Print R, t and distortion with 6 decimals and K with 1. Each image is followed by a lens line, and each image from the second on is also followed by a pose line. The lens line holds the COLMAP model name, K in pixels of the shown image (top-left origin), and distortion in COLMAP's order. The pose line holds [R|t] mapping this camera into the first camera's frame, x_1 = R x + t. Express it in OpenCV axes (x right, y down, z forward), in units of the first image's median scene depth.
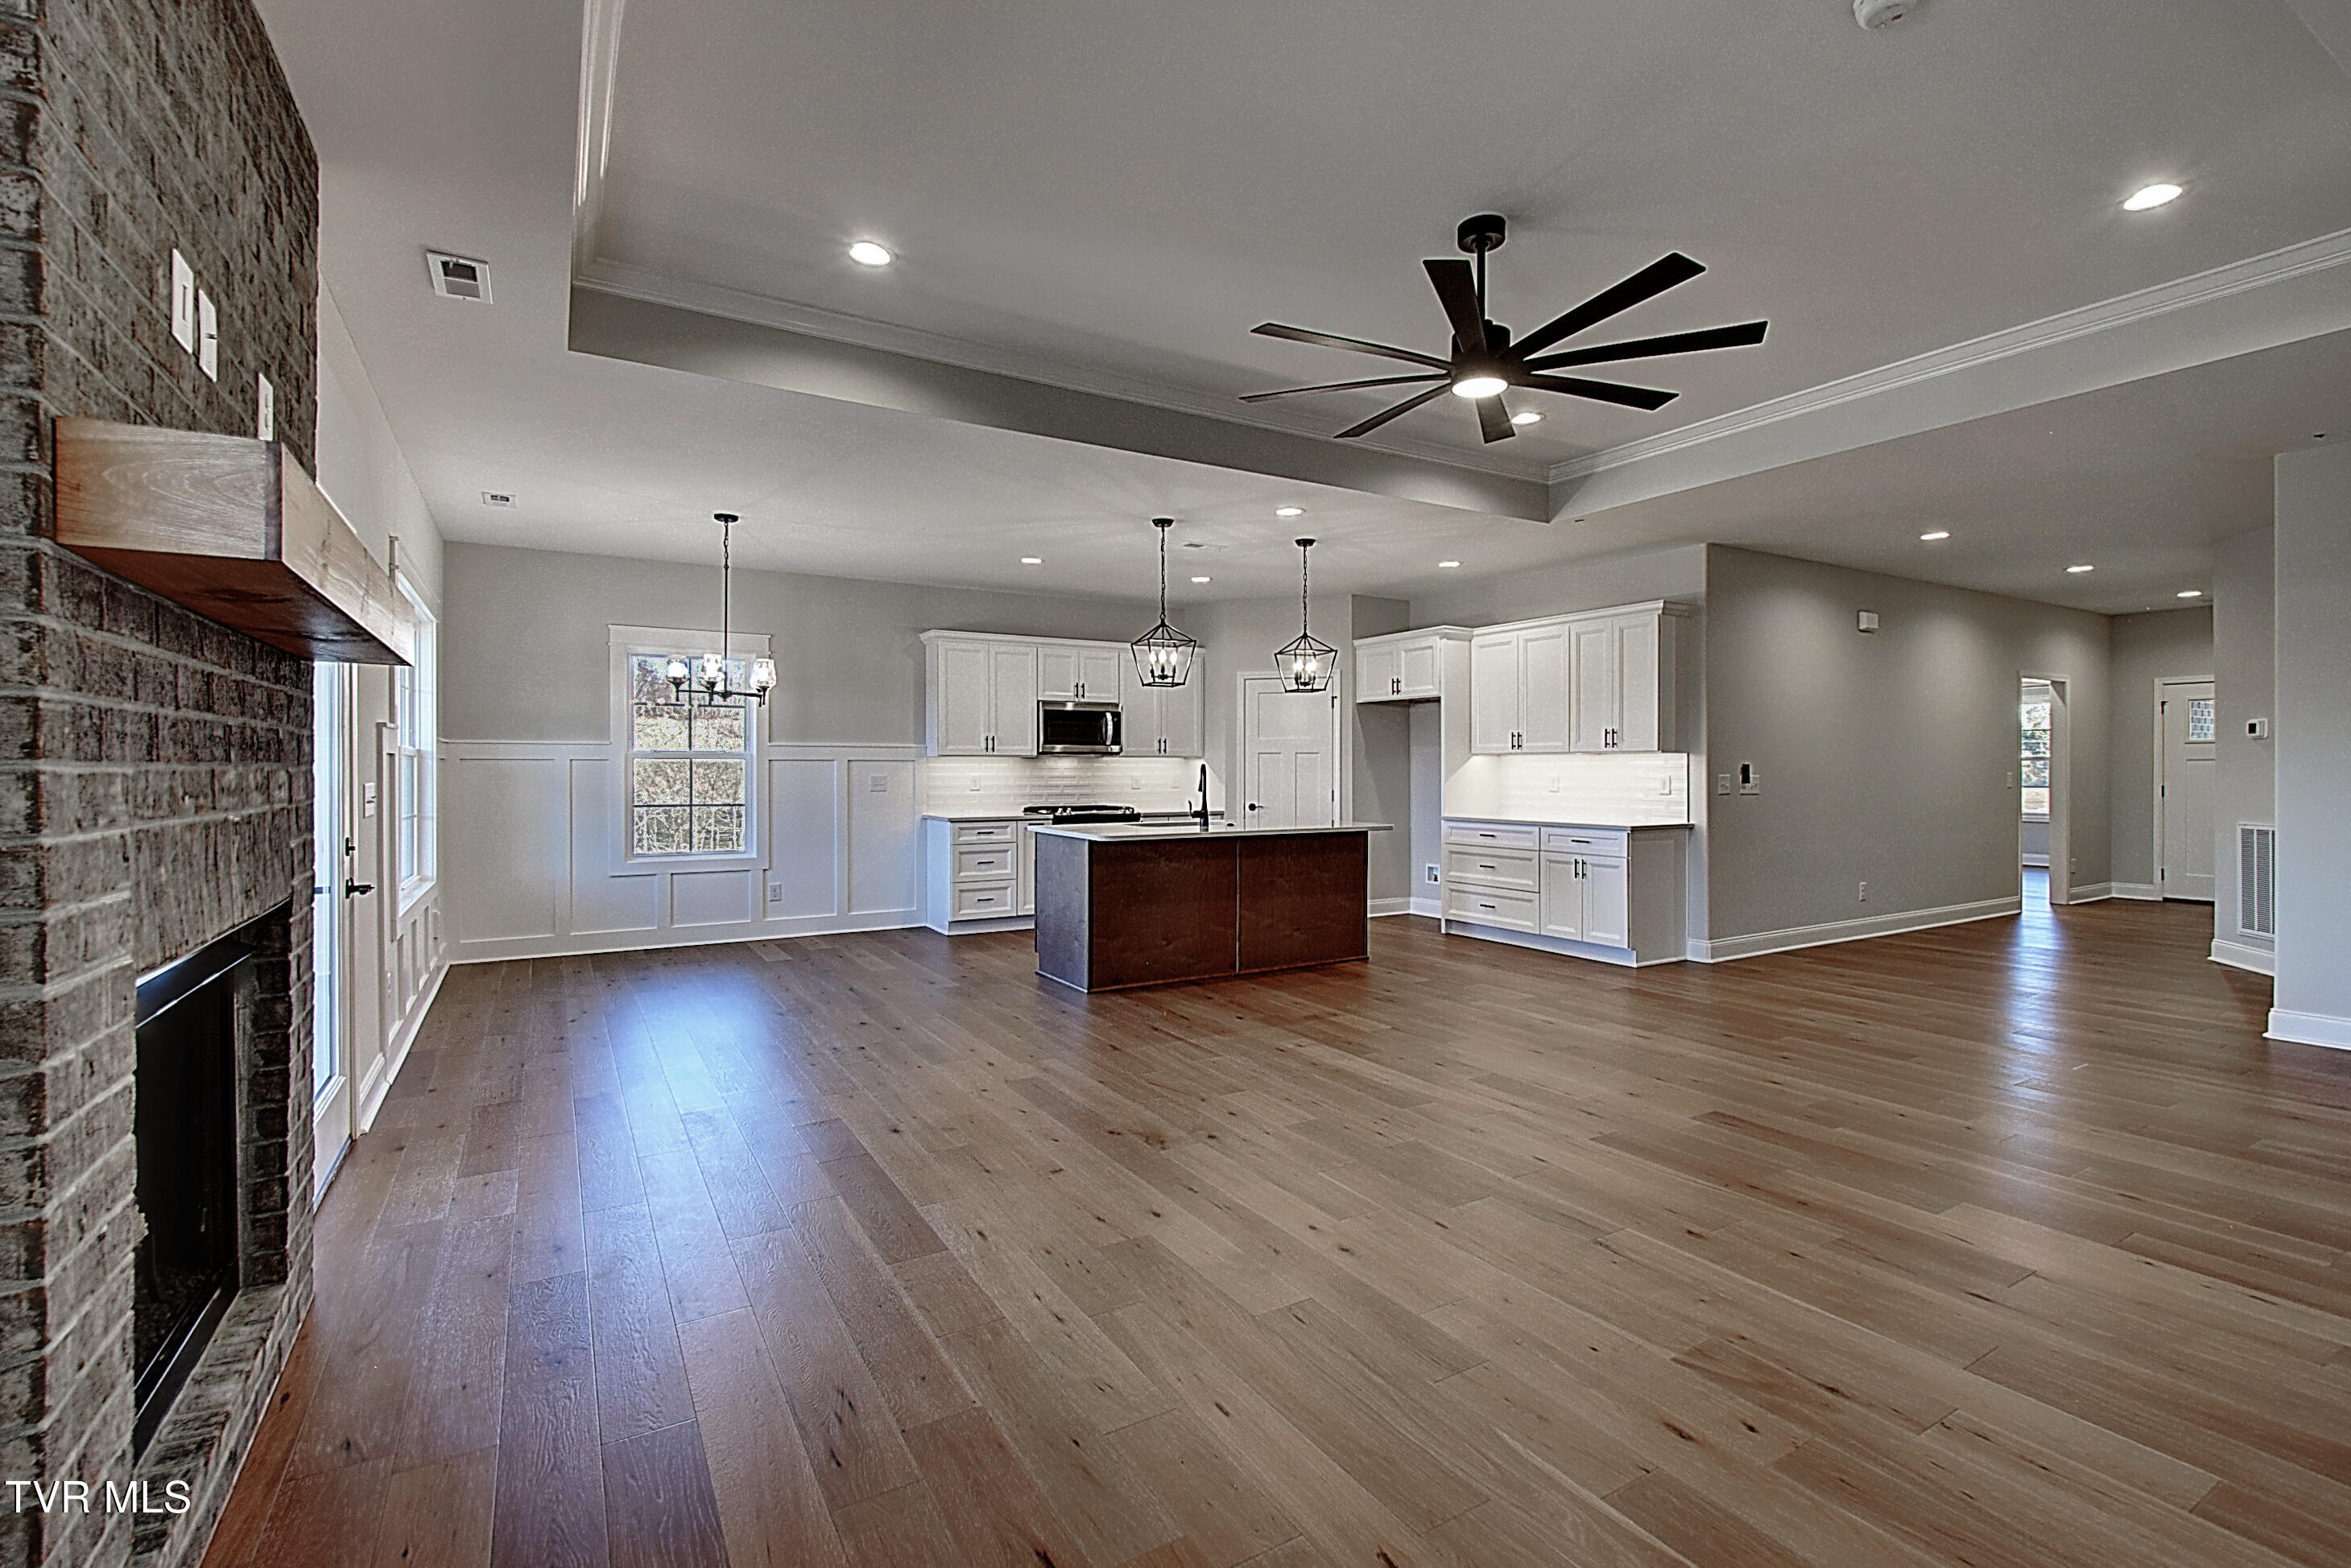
lens RADIAL K [[1041.3, 0, 1176.5], [0, 1041.3, 773.3], [0, 0, 1]] dist [-0.000767, -0.000361]
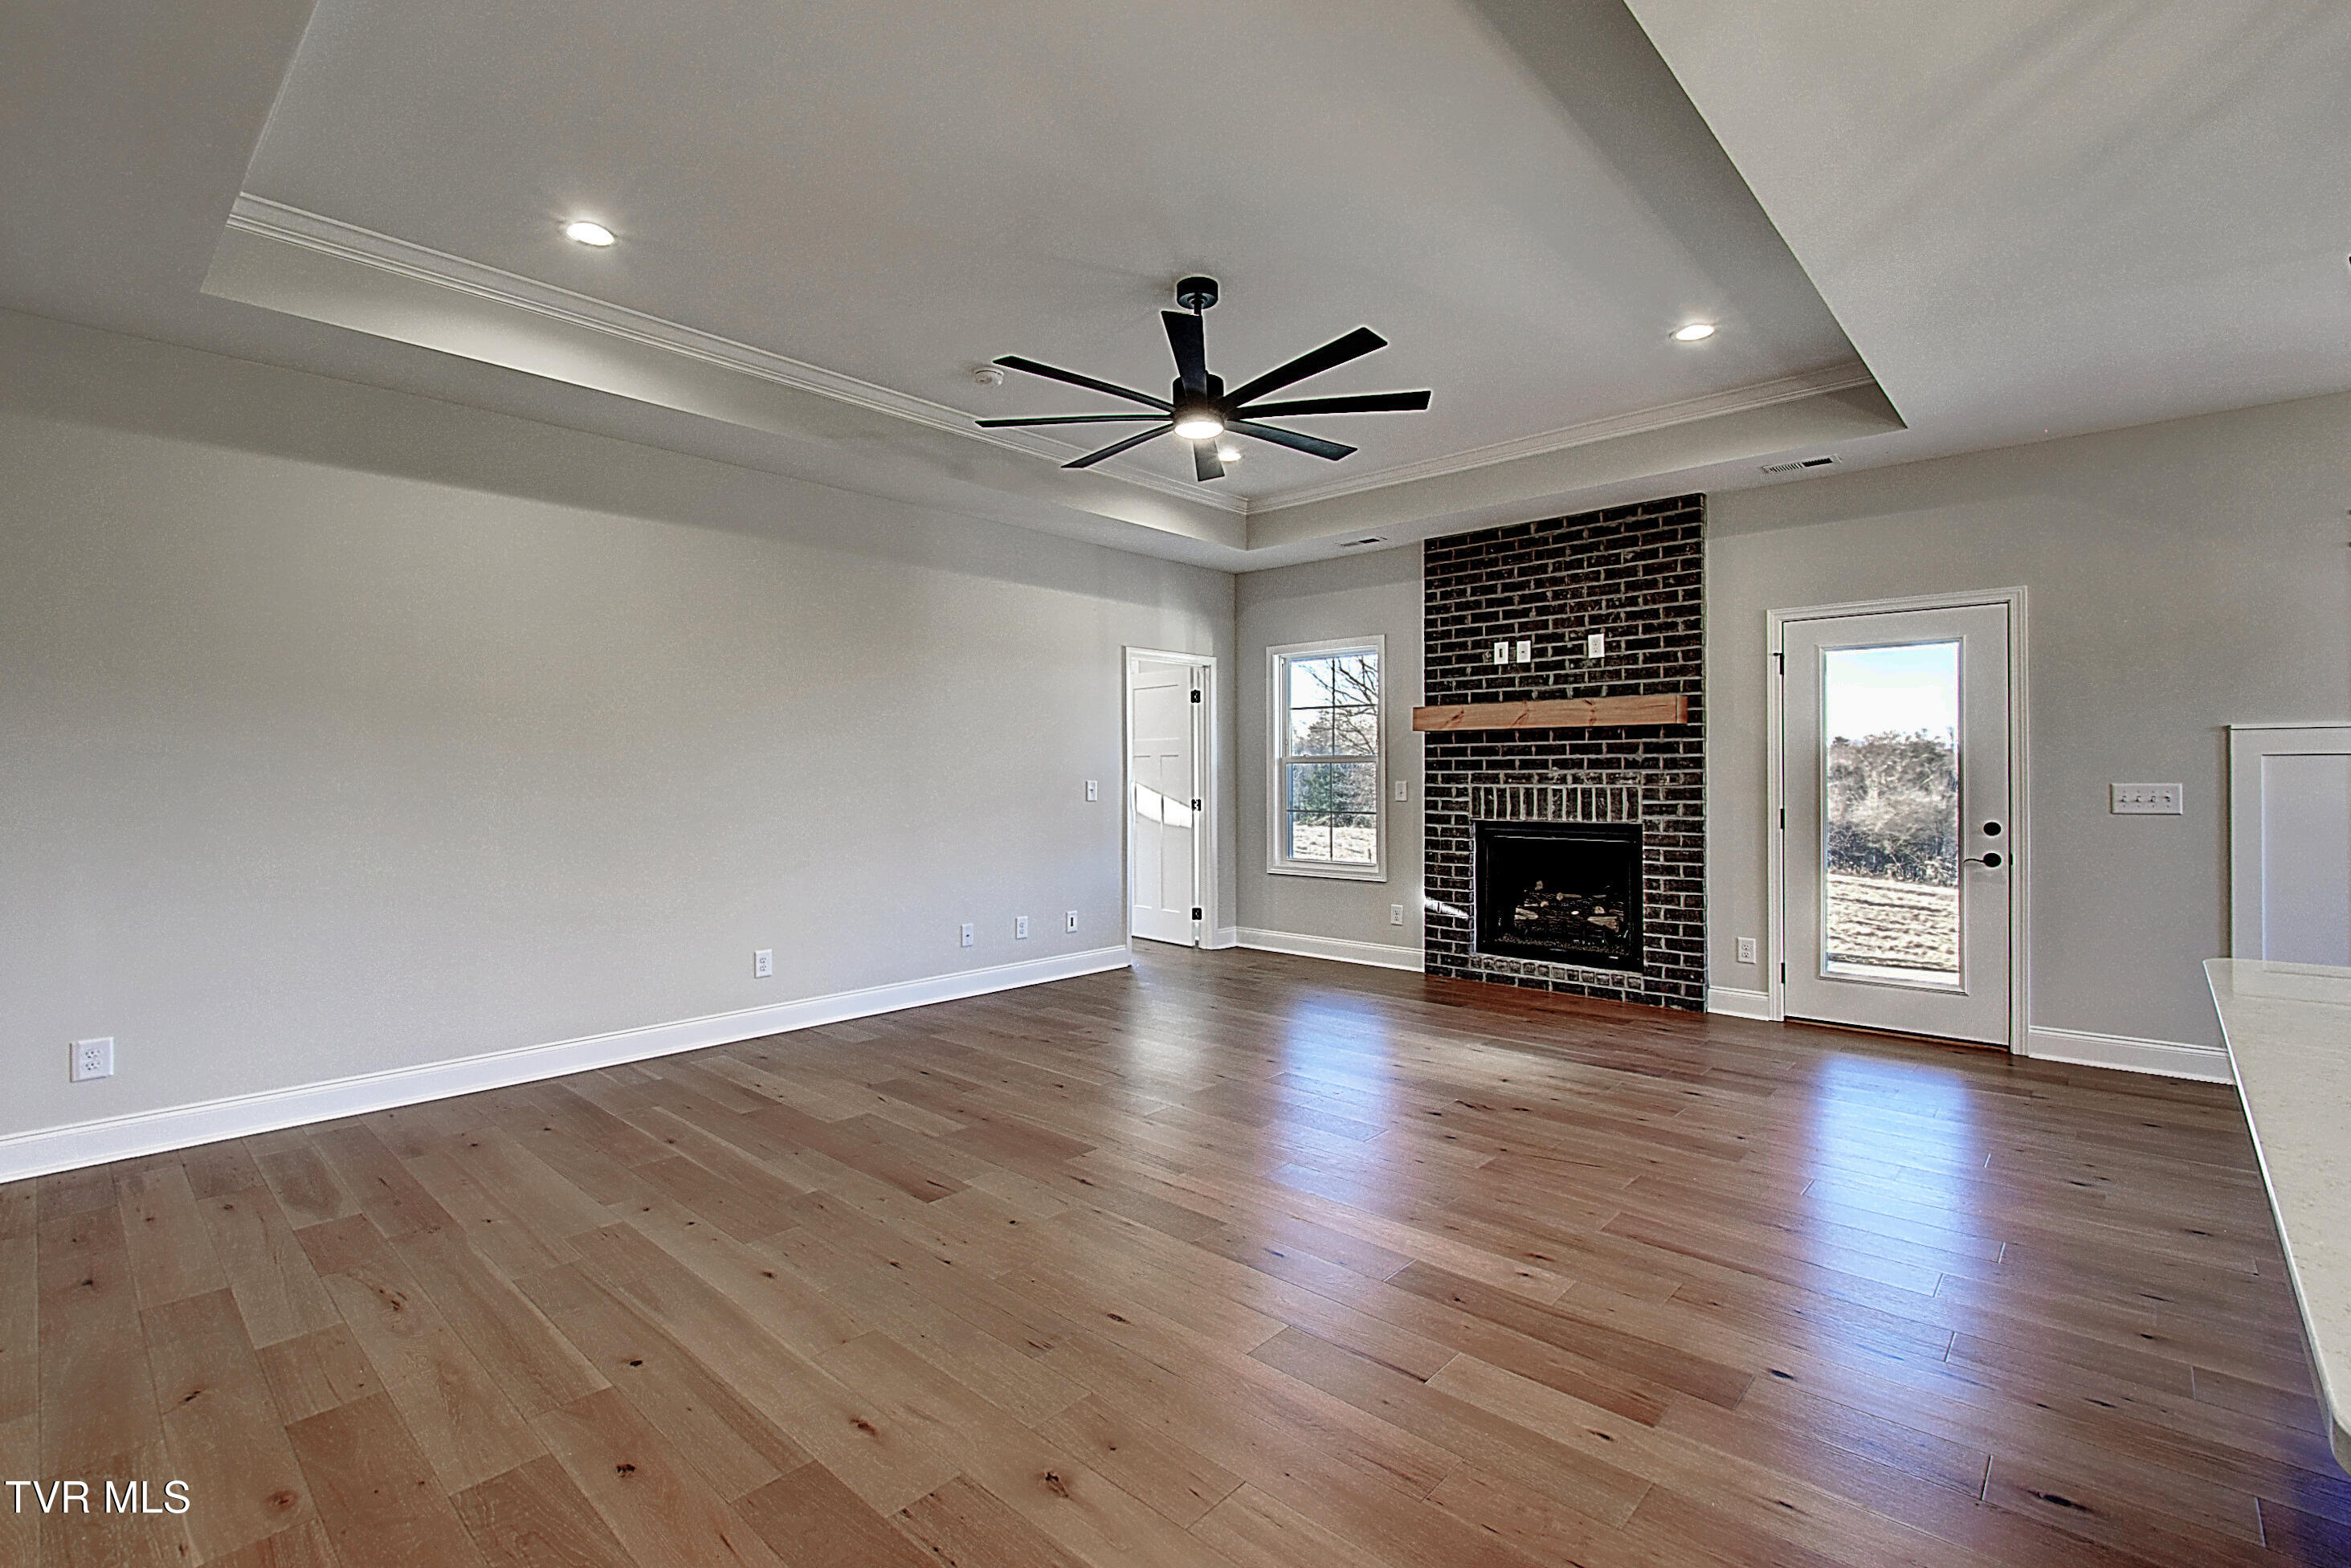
lens RADIAL K [[1041.5, 0, 1176.5], [0, 1041.5, 773.3], [0, 0, 1]] dist [-0.000767, -0.000361]
pose [[-0.959436, 0.002300, -0.281918, 0.547750], [0.001479, 0.999994, 0.003125, -0.010116], [0.281924, 0.002581, -0.959433, 1.792662]]
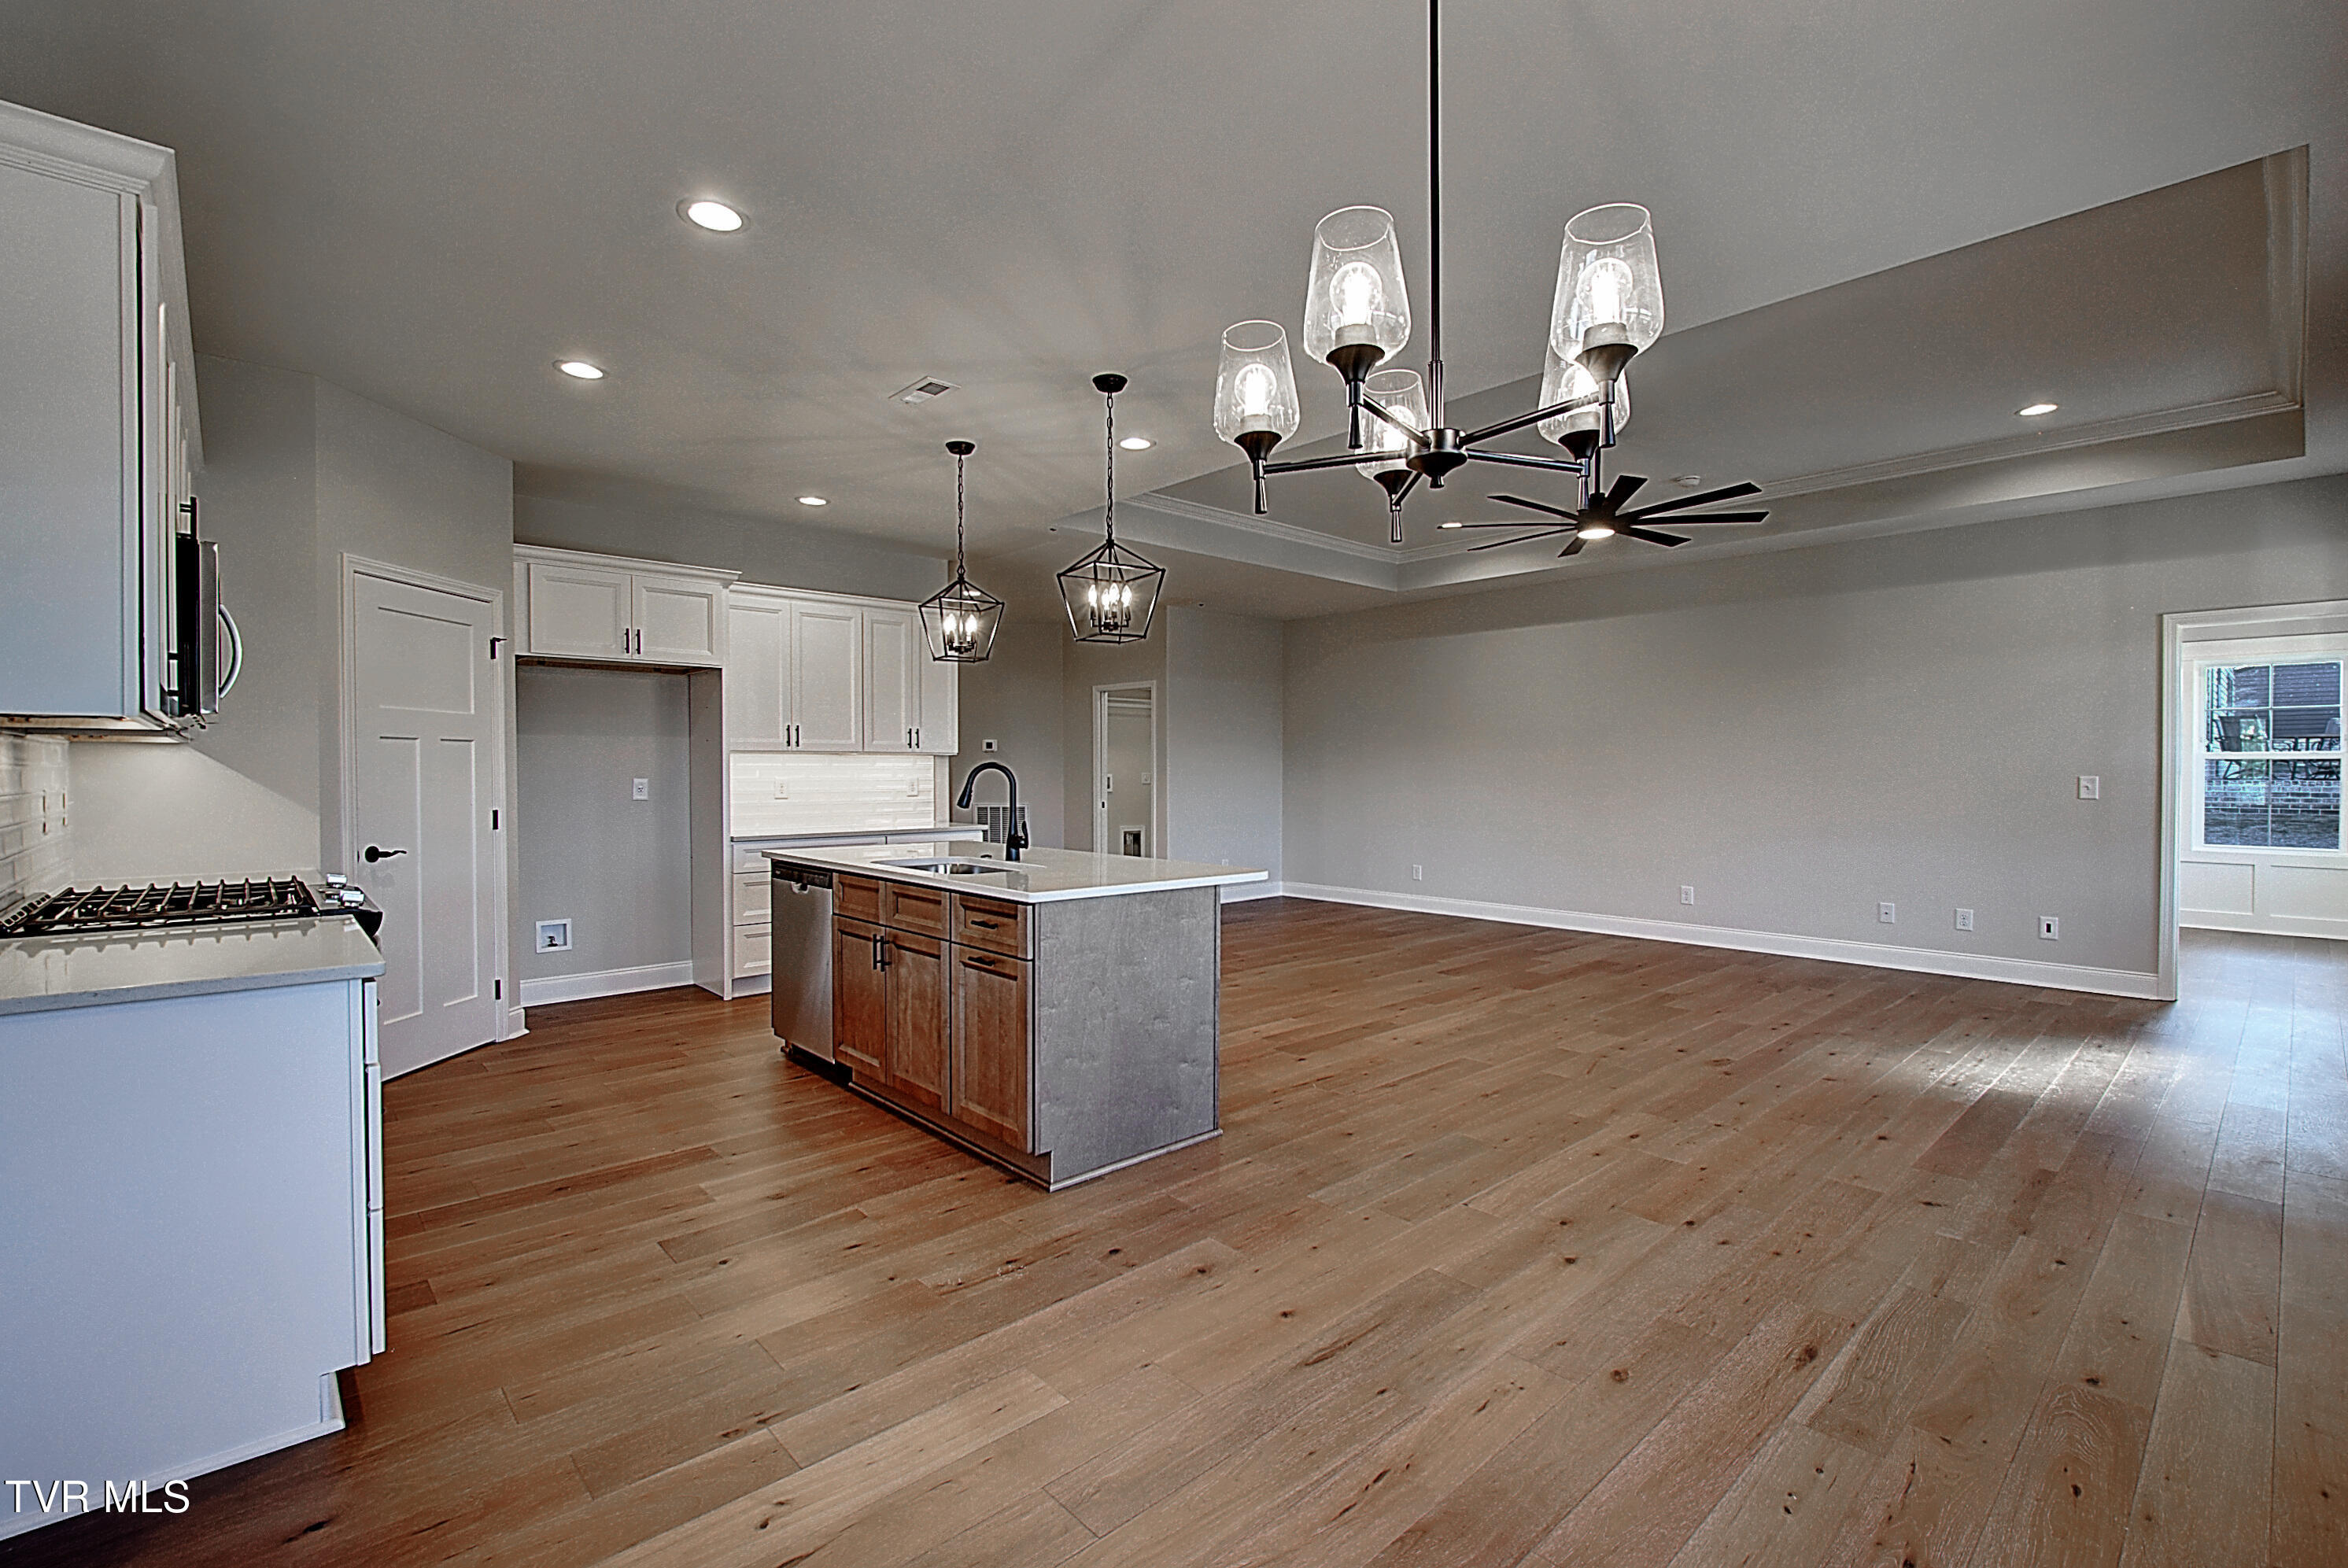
lens RADIAL K [[1040.0, 0, 1175.0], [0, 1040.0, 773.3], [0, 0, 1]] dist [-0.000767, -0.000361]
pose [[-0.200147, -0.002399, 0.979763, -1.016634], [0.004599, 0.999984, 0.003388, -0.006684], [-0.979755, 0.005184, -0.200133, 1.713328]]
